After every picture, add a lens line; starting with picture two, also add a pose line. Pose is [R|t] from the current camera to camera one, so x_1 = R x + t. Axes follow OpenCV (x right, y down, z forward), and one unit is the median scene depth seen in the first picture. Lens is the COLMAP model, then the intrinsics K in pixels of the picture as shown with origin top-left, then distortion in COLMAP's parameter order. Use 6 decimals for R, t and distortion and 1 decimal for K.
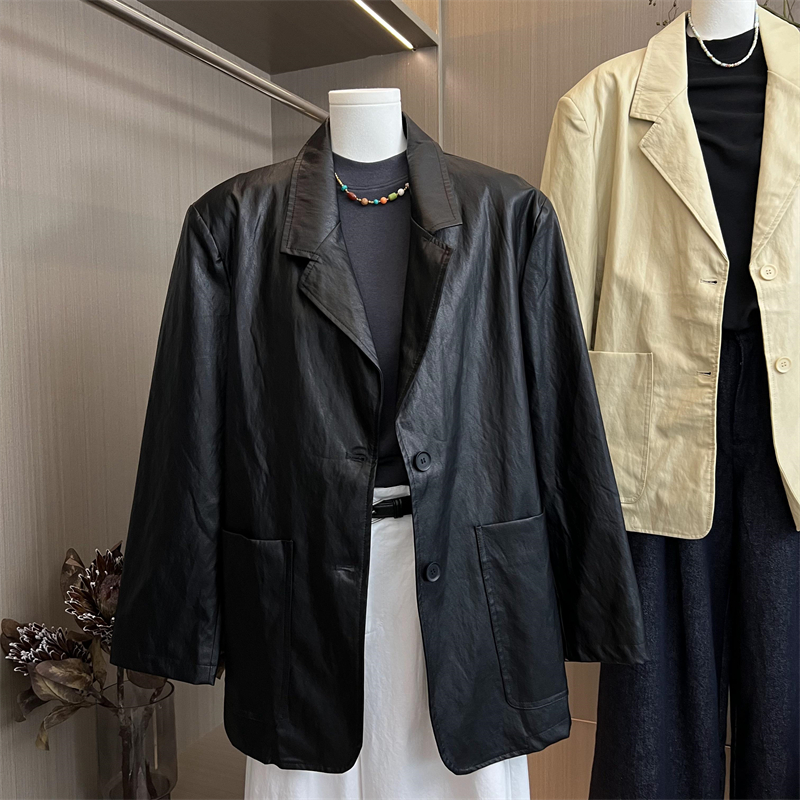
lens RADIAL K [[807.1, 0, 391.1], [0, 807.1, 406.0], [0, 0, 1]] dist [0.028520, -0.020858]
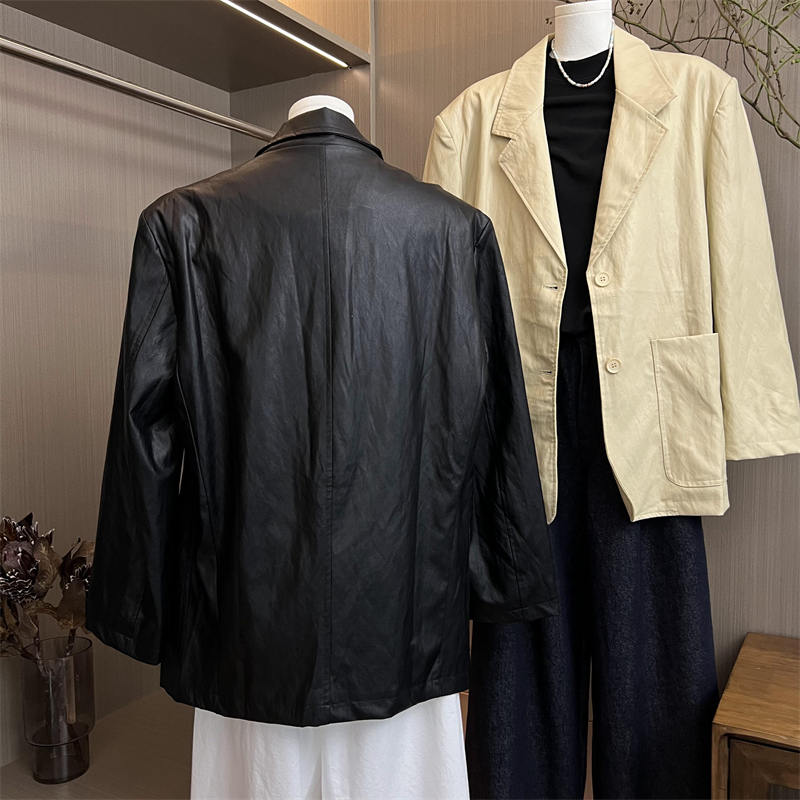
lens RADIAL K [[797.9, 0, 394.7], [0, 797.9, 398.5], [0, 0, 1]] dist [0.102821, -0.211135]
pose [[0.994664, 0.016532, -0.101829, 0.302648], [-0.016535, 0.999863, 0.000814, -0.003408], [0.101829, 0.000874, 0.994802, -0.085278]]
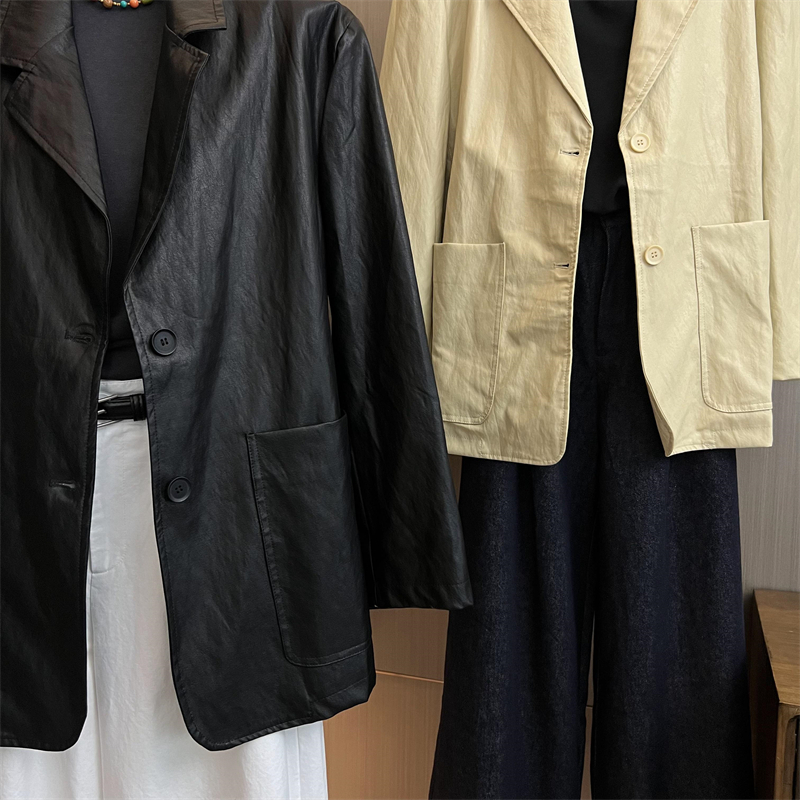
lens RADIAL K [[797.1, 0, 396.5], [0, 797.1, 400.7], [0, 0, 1]] dist [0.111748, -0.242363]
pose [[0.997185, 0.016949, 0.073040, 0.162193], [-0.019077, 0.999411, 0.028542, 0.079017], [-0.072514, -0.029855, 0.996920, 0.191085]]
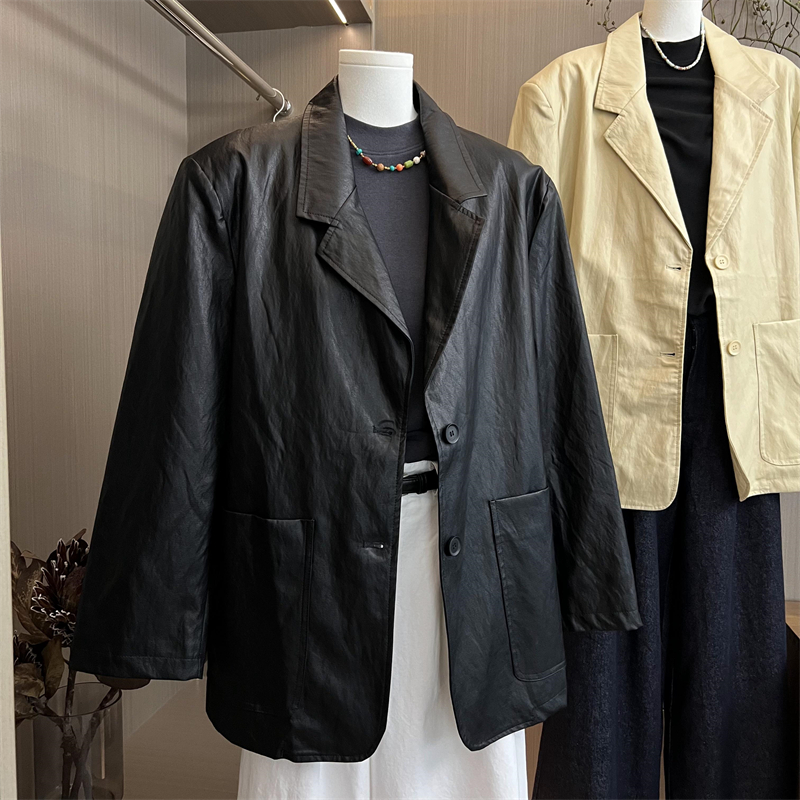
lens RADIAL K [[810.5, 0, 388.1], [0, 810.5, 402.6], [0, 0, 1]] dist [0.012874, 0.002199]
pose [[0.974083, 0.005101, 0.226134, -0.210478], [-0.005722, 0.999981, 0.002089, 0.022524], [-0.226119, -0.003329, 0.974094, 0.047289]]
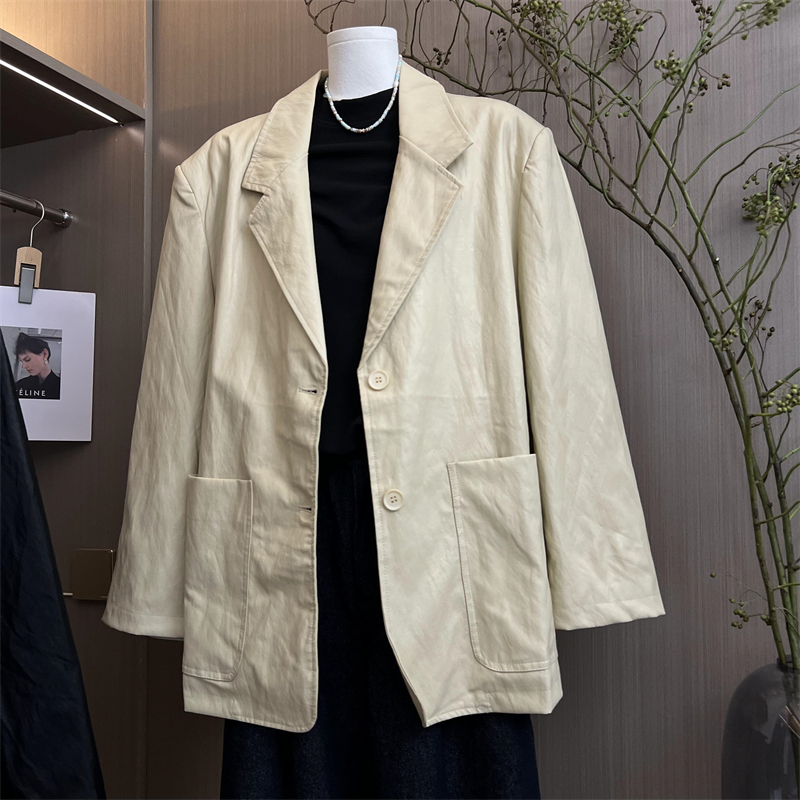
lens RADIAL K [[793.4, 0, 393.2], [0, 793.4, 404.2], [0, 0, 1]] dist [0.133516, -0.314172]
pose [[0.999919, 0.009757, 0.008215, 0.473473], [-0.008680, 0.992453, -0.122319, -0.048540], [-0.009346, 0.122237, 0.992457, 0.245238]]
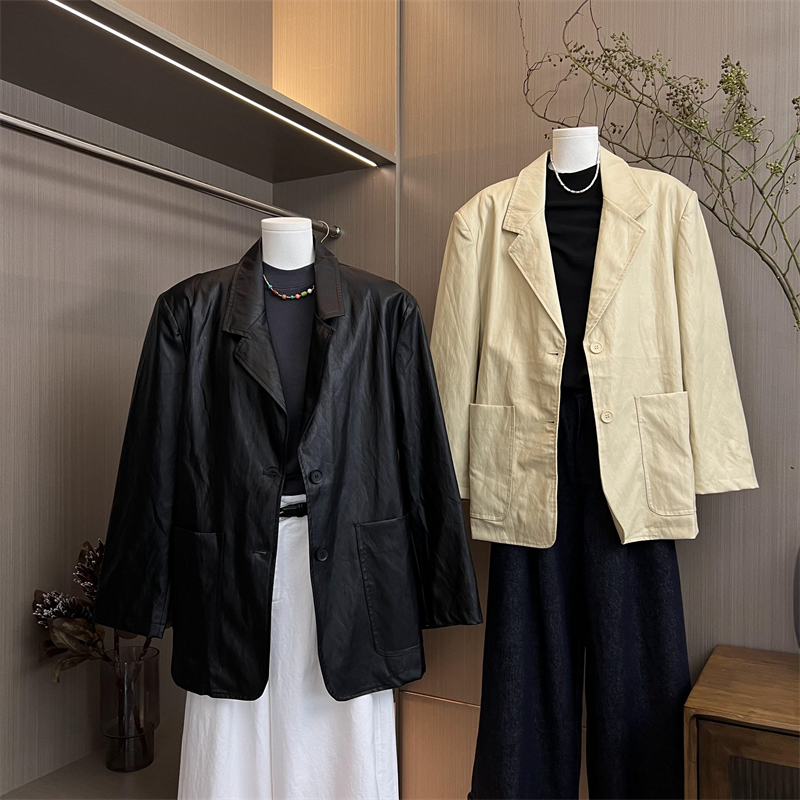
lens RADIAL K [[822.8, 0, 386.1], [0, 822.8, 404.7], [0, 0, 1]] dist [0.109783, -0.231424]
pose [[0.999170, 0.017251, -0.036910, 0.170439], [-0.019707, 0.997542, -0.067239, 0.028190], [0.035660, 0.067910, 0.997054, -0.367625]]
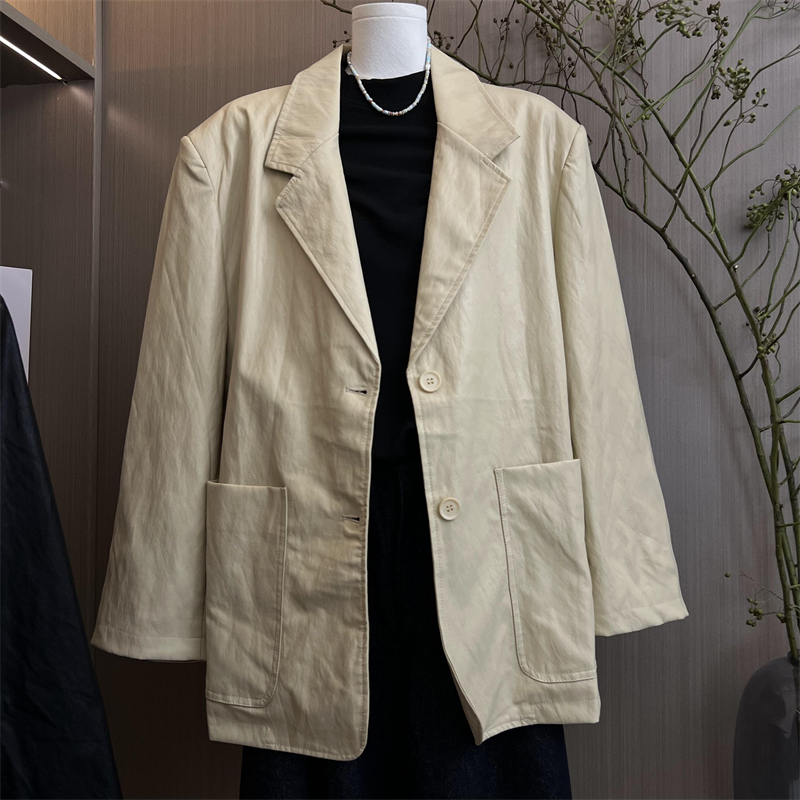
lens RADIAL K [[797.9, 0, 394.7], [0, 797.9, 398.5], [0, 0, 1]] dist [0.102821, -0.211135]
pose [[0.981334, 0.021592, 0.191094, 0.295697], [-0.000674, 0.994057, -0.108858, -0.070734], [-0.192309, 0.106697, 0.975517, 0.302191]]
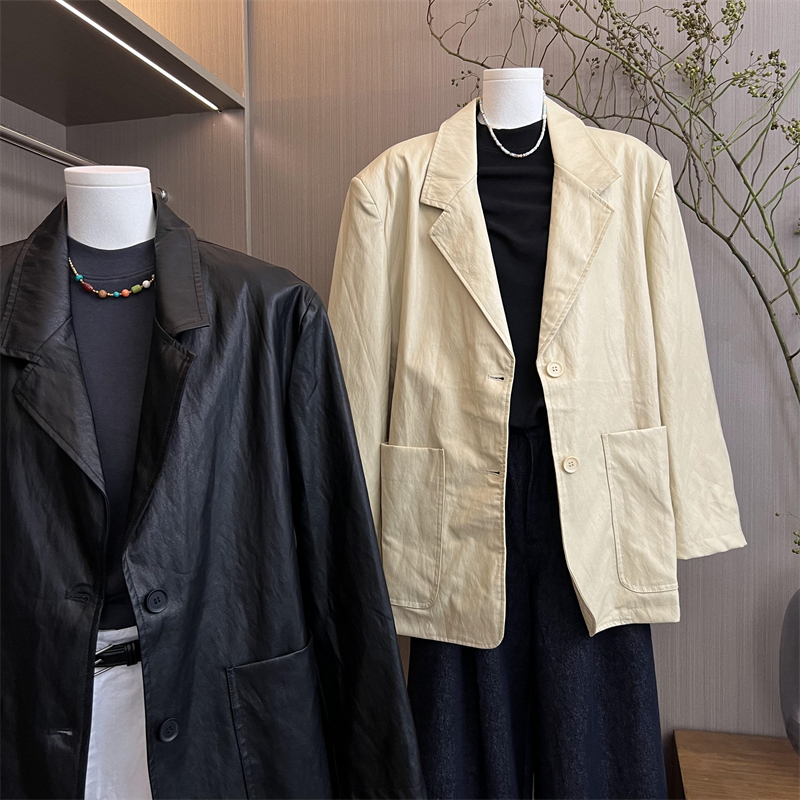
lens RADIAL K [[797.1, 0, 396.5], [0, 797.1, 400.7], [0, 0, 1]] dist [0.111748, -0.242363]
pose [[0.987478, 0.002229, 0.157742, 0.125413], [0.005581, 0.998781, -0.049052, -0.080859], [-0.157659, 0.049318, 0.986261, 0.083004]]
